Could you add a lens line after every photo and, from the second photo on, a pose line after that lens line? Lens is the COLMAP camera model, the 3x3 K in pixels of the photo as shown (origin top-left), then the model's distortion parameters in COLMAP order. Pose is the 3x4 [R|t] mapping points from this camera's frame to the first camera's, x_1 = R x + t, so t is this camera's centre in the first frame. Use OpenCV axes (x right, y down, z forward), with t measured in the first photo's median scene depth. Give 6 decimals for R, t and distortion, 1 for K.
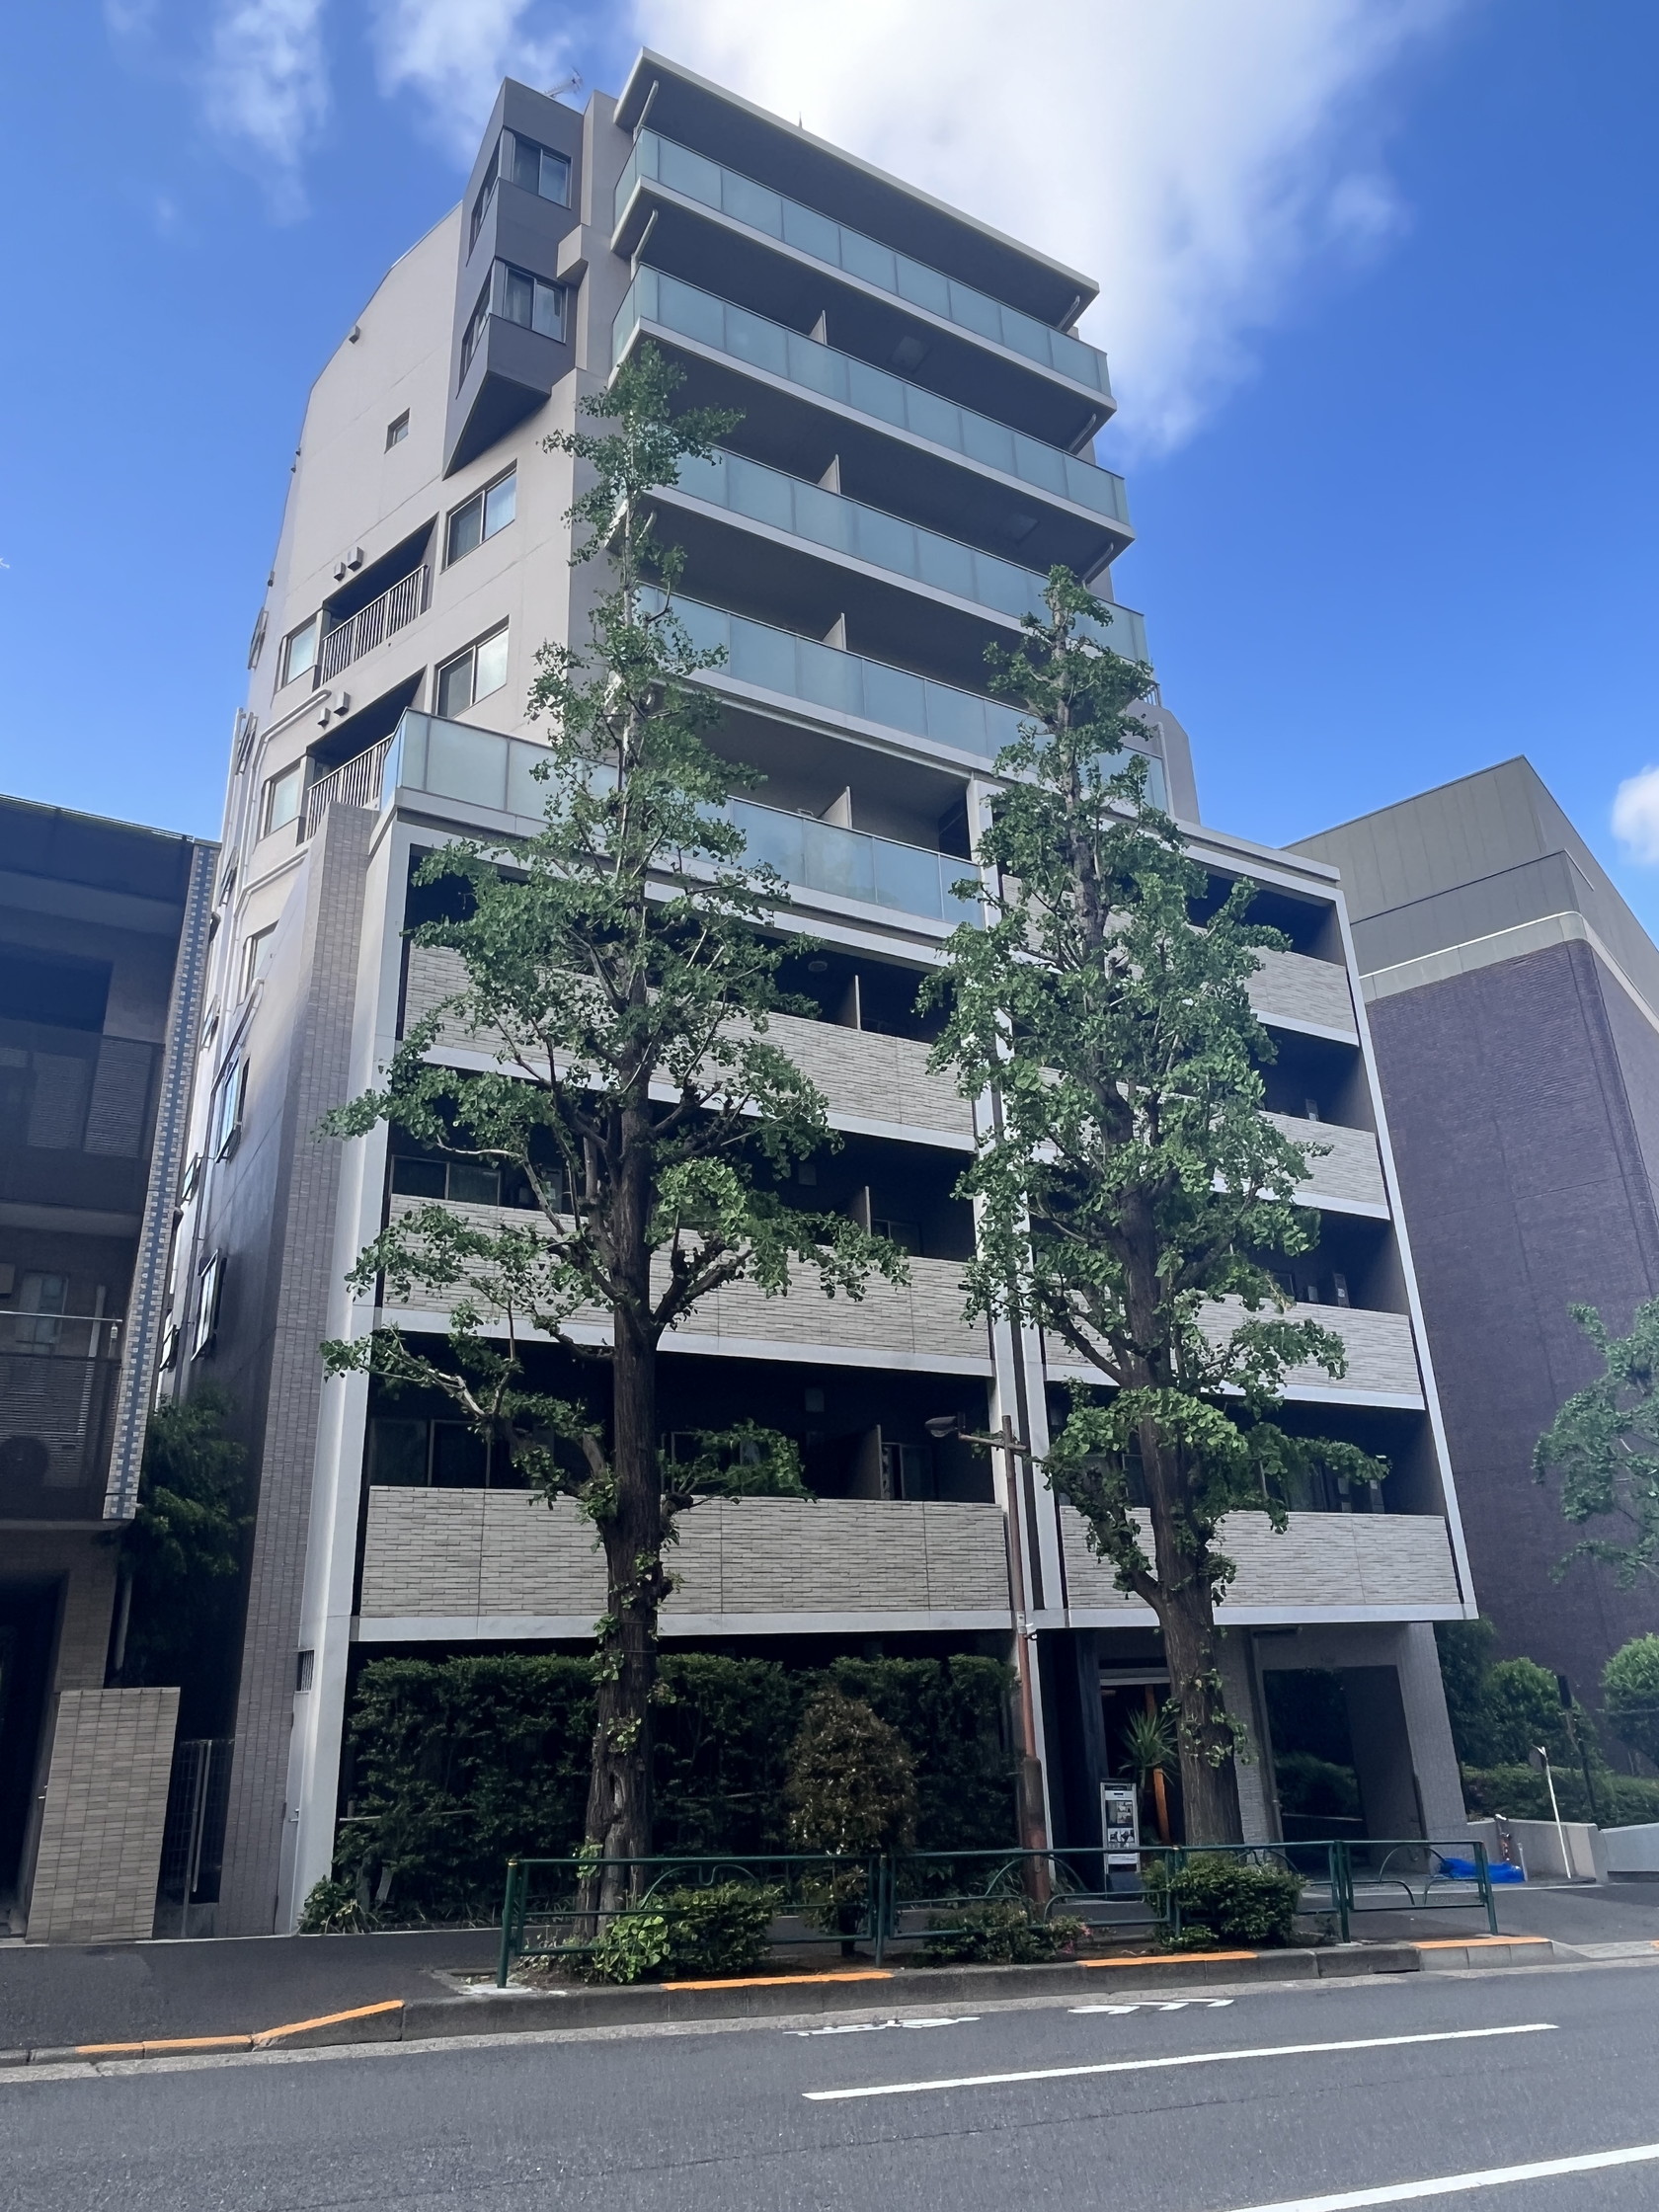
lens RADIAL K [[1470.4, 0, 827.6], [0, 1470.4, 1115.2], [0, 0, 1]] dist [0.002740, -0.013933]
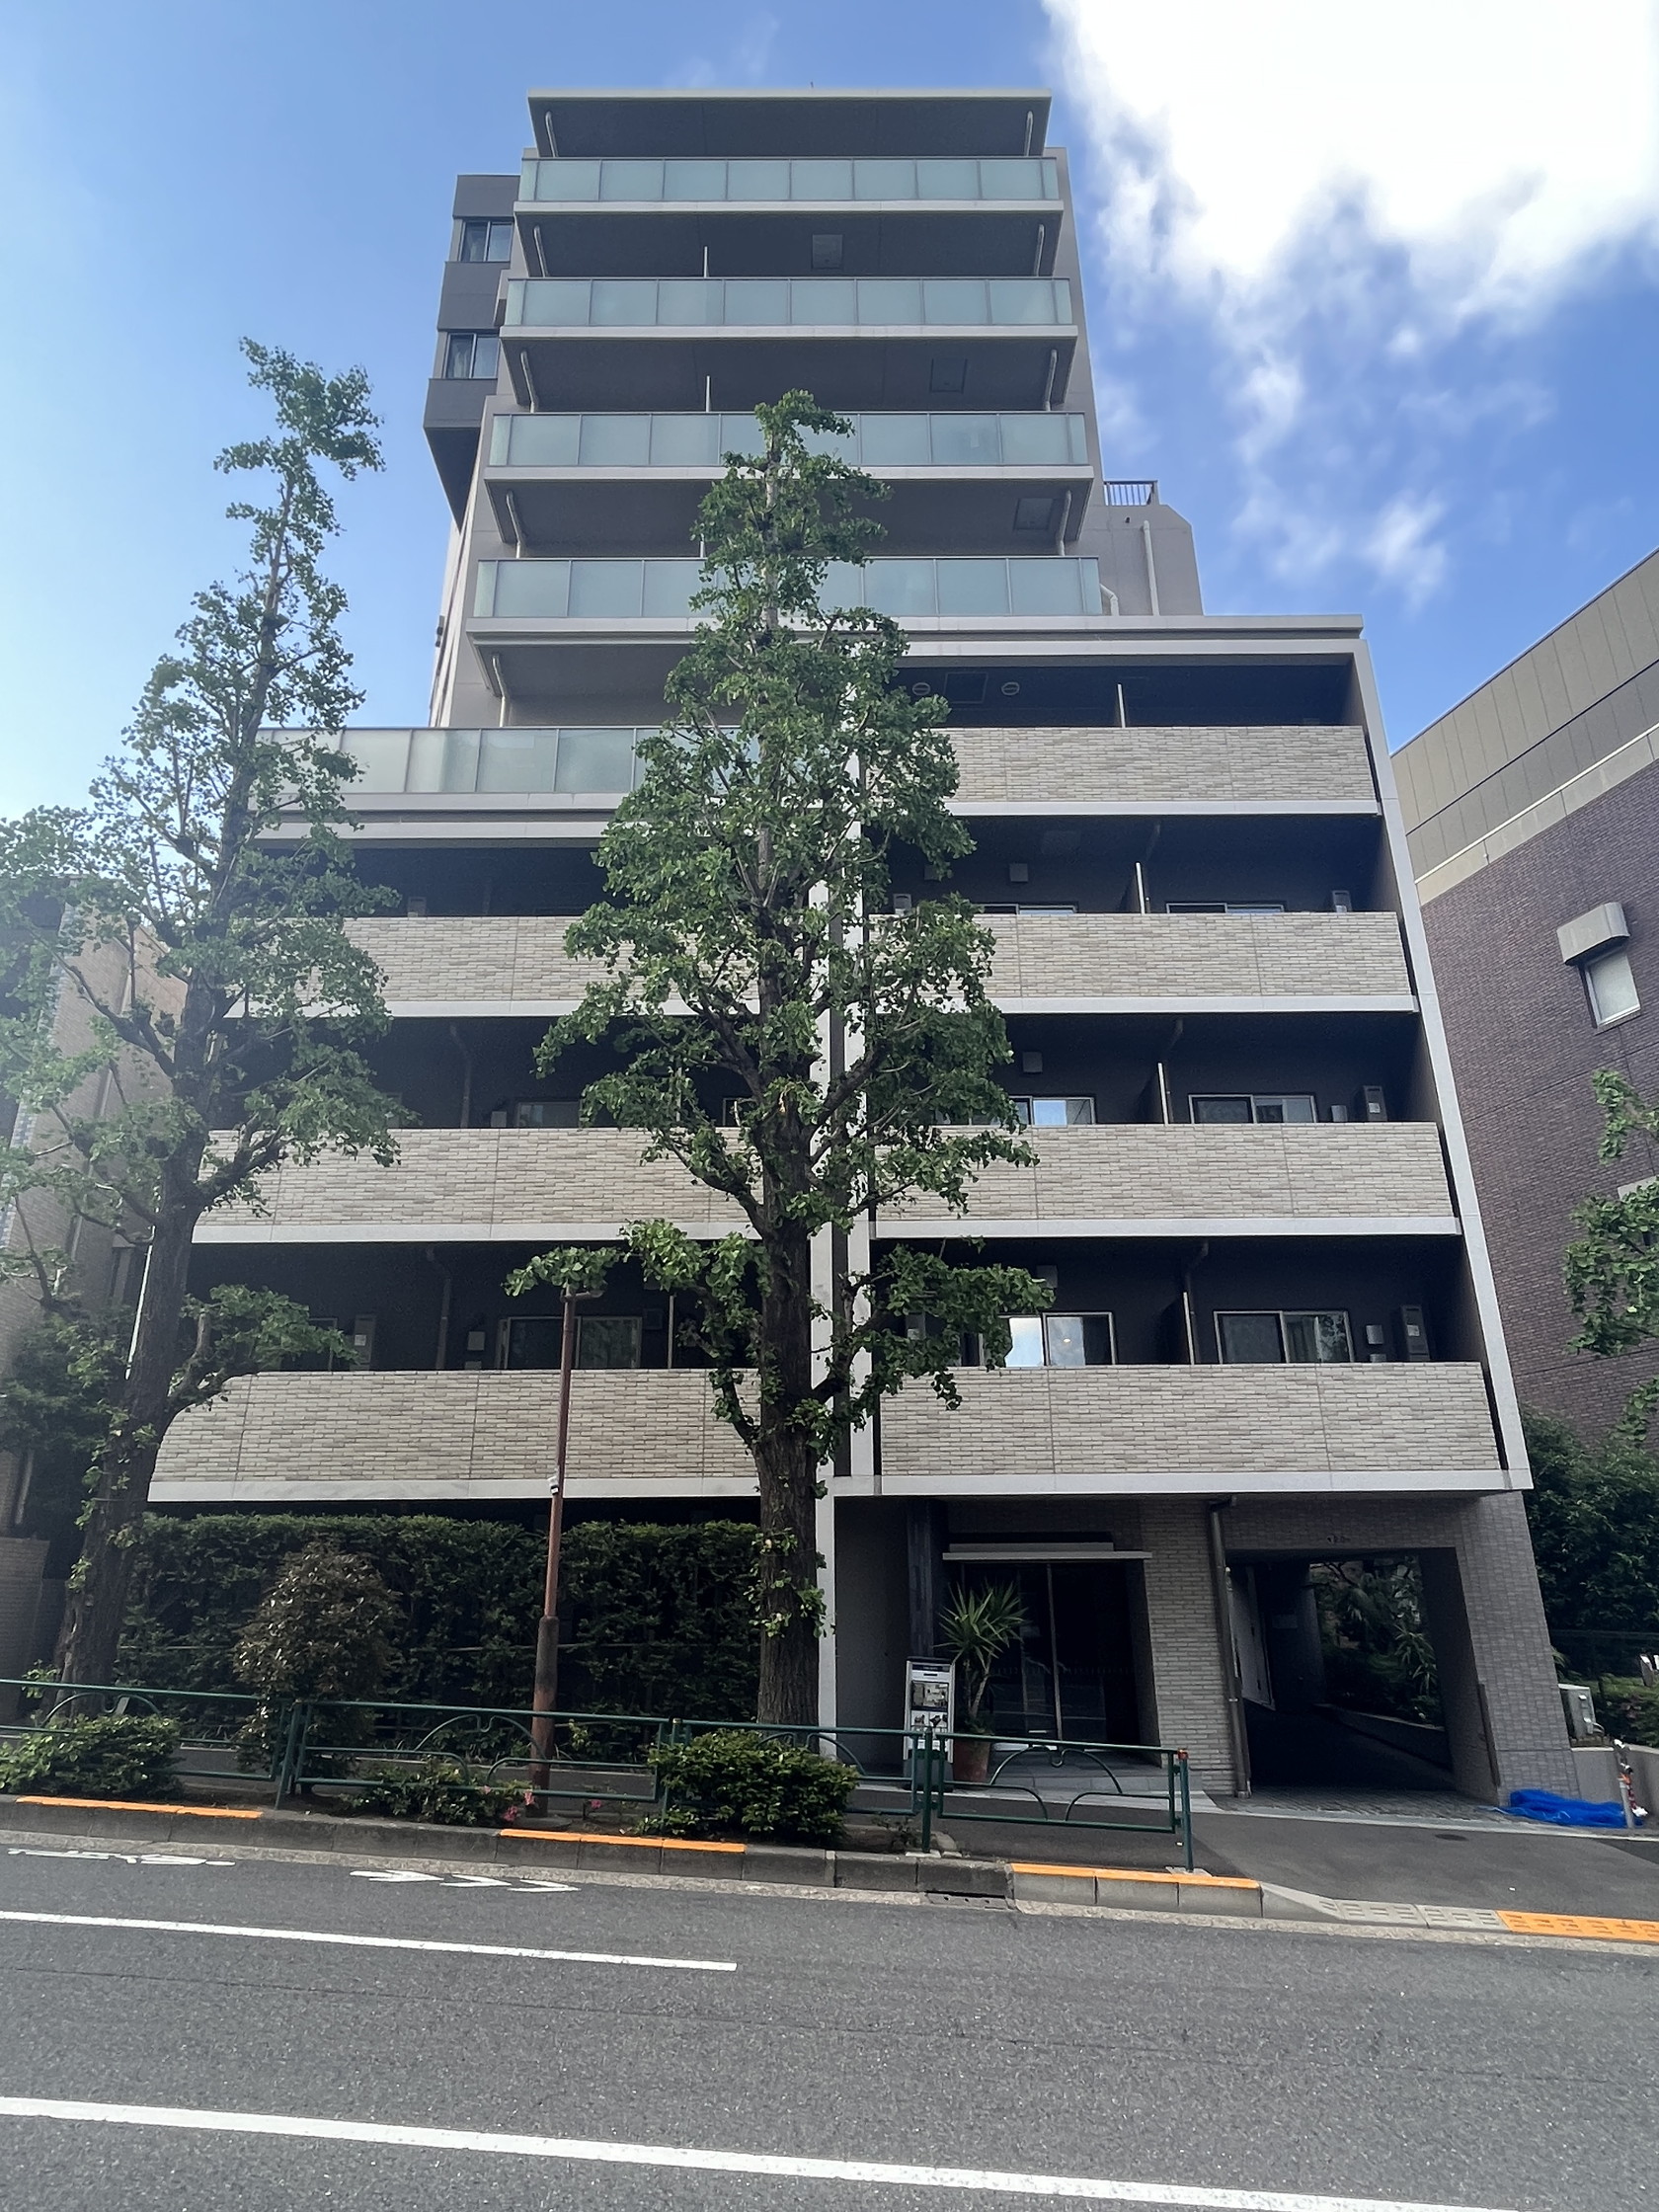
lens RADIAL K [[1300.0, 0, 829.5], [0, 1300.0, 1106.0], [0, 0, 1]] dist [-0.000320, -0.000805]
pose [[0.875456, -0.147243, -0.460322, 0.595281], [0.153169, 0.987891, -0.024694, 0.129002], [0.458384, -0.048889, 0.887409, 0.284962]]
